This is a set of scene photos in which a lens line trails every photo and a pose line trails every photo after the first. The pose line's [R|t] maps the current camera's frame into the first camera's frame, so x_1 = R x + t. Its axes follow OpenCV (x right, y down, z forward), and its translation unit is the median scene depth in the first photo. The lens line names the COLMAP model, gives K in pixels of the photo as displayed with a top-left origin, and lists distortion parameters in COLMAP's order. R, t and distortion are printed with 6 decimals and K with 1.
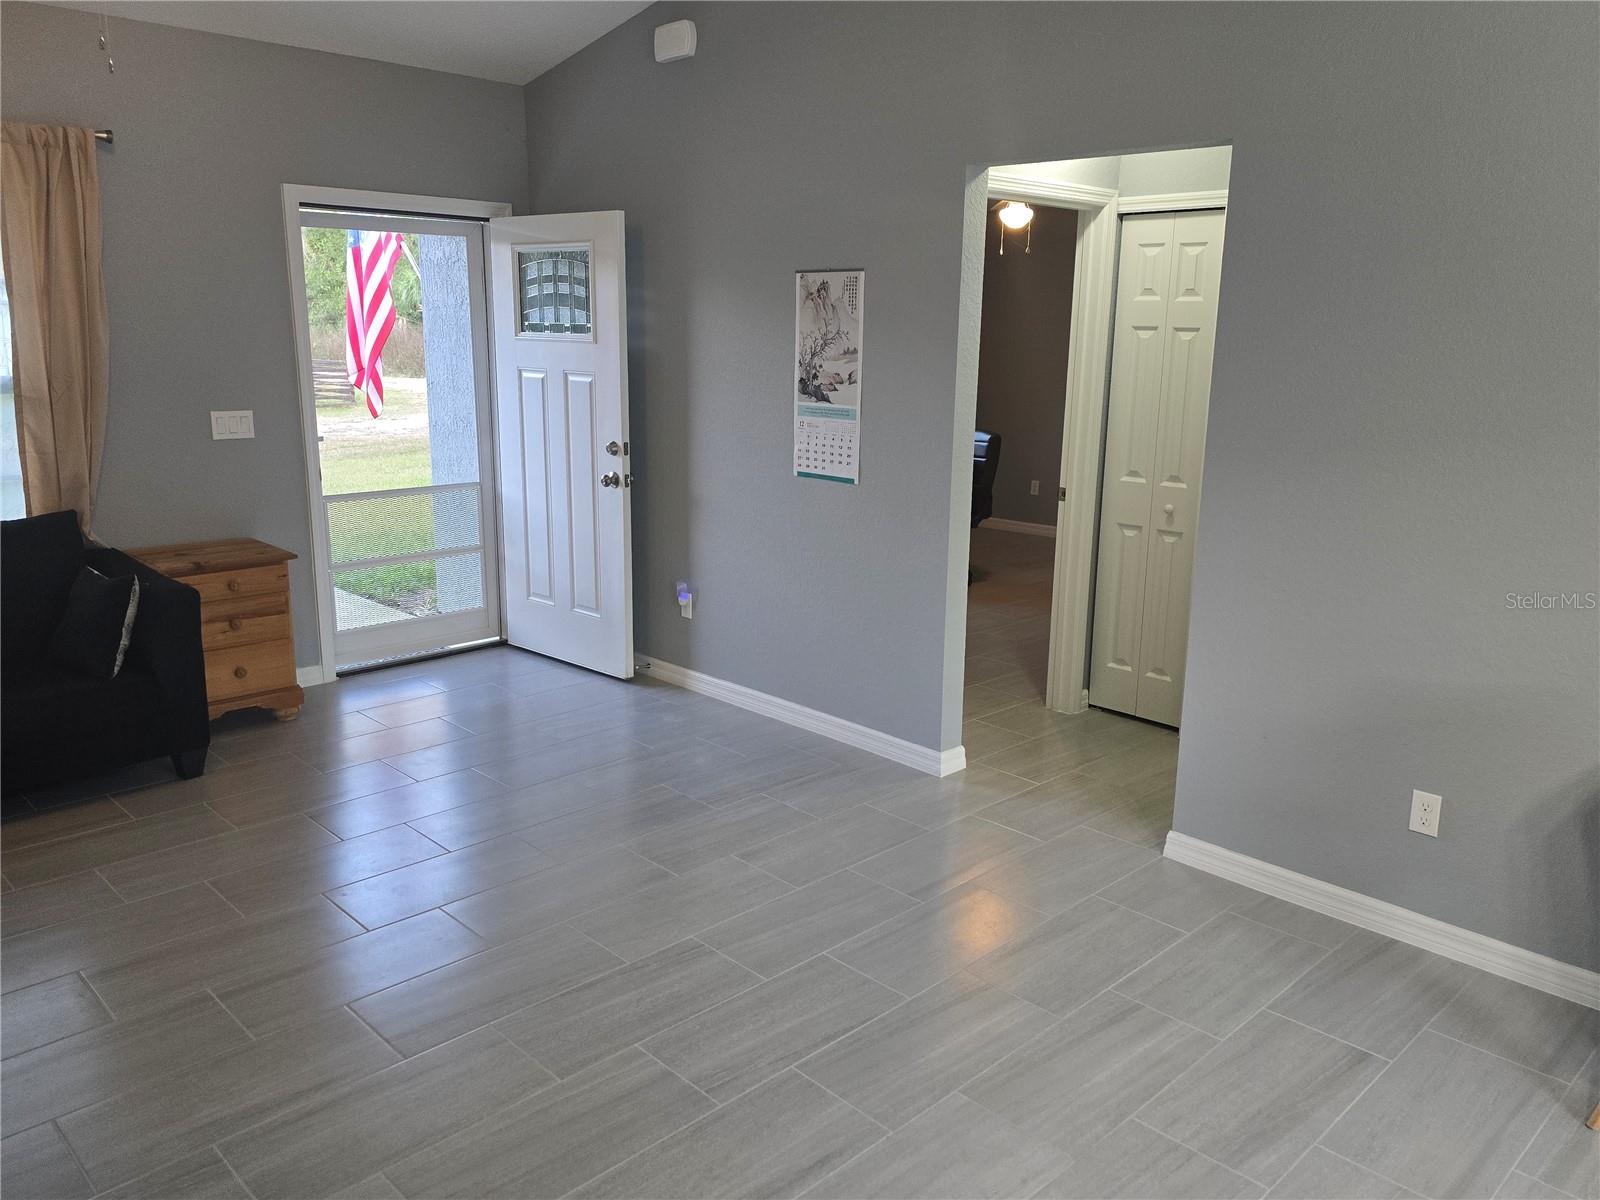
lens RADIAL K [[1222.8, 0, 813.6], [0, 1222.8, 596.8], [0, 0, 1]] dist [0.084860, -0.070317]
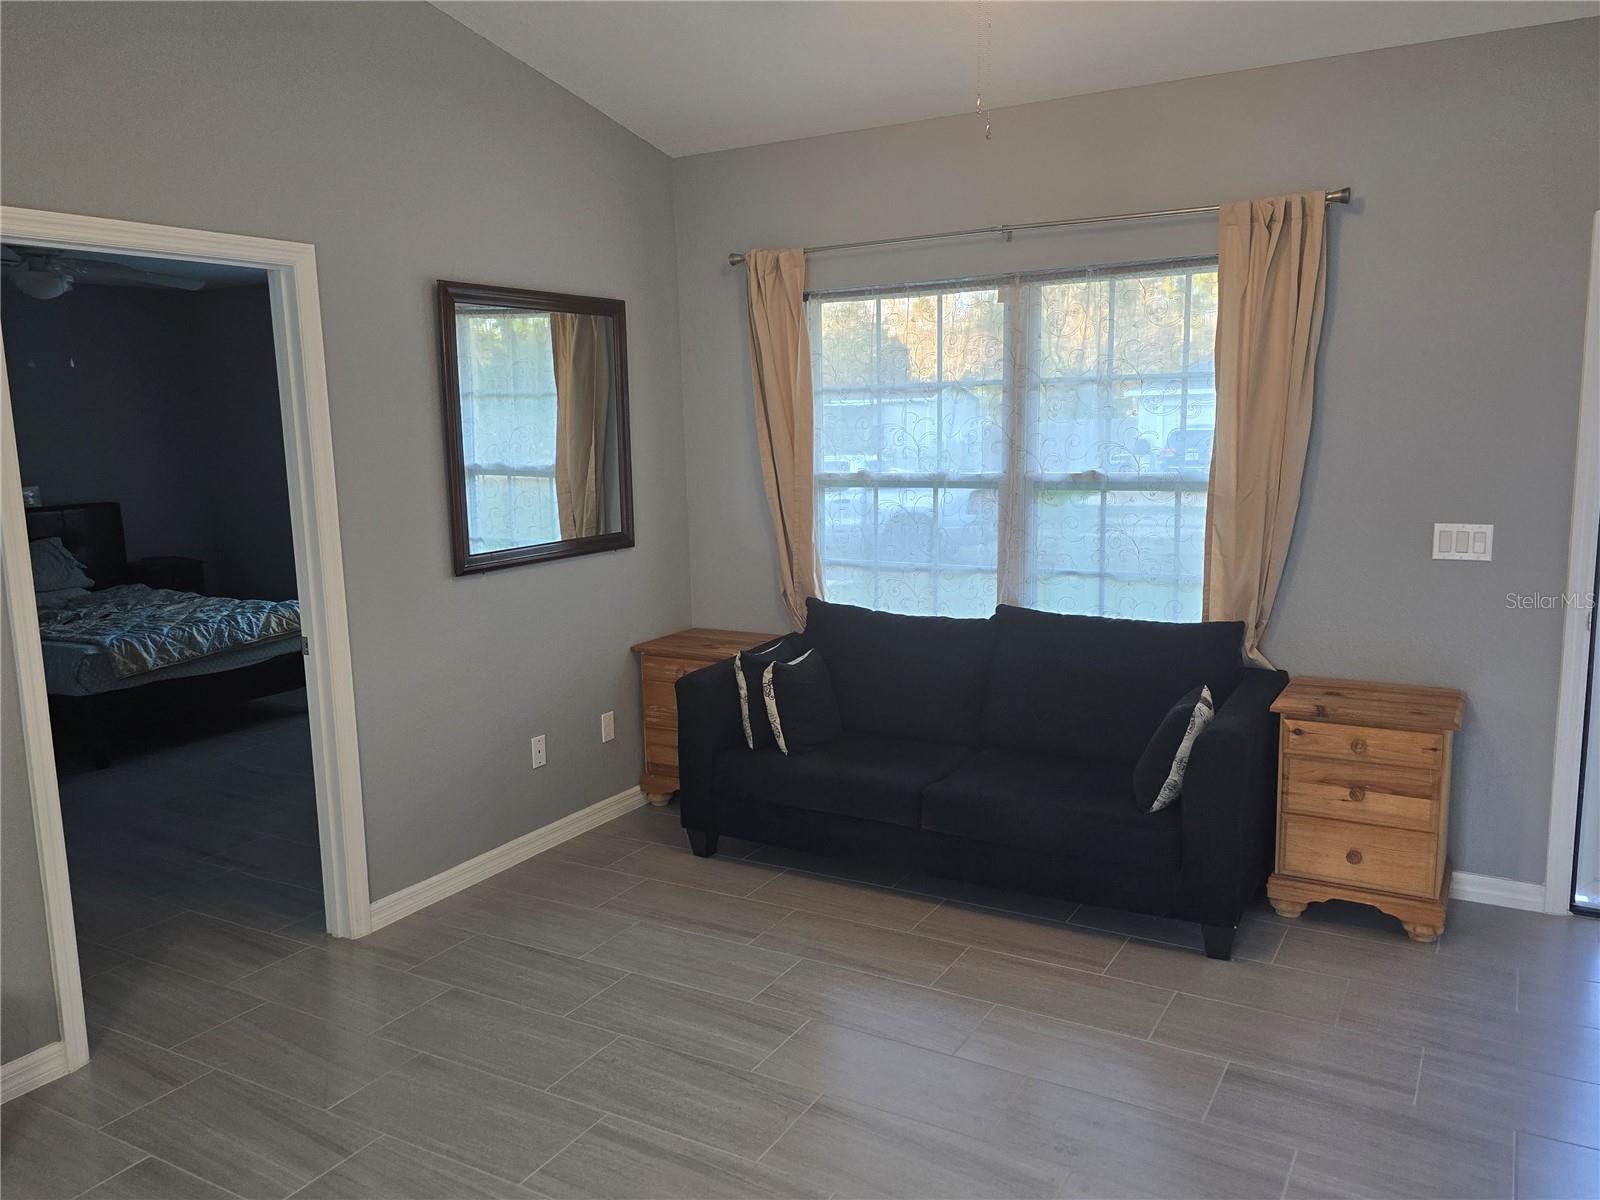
lens RADIAL K [[1222.8, 0, 813.6], [0, 1222.8, 596.8], [0, 0, 1]] dist [0.084860, -0.070317]
pose [[0.259003, 0.129807, -0.957114, 0.176493], [-0.186370, 0.979023, 0.082345, -0.100638], [0.947726, 0.157049, 0.277762, 0.443875]]
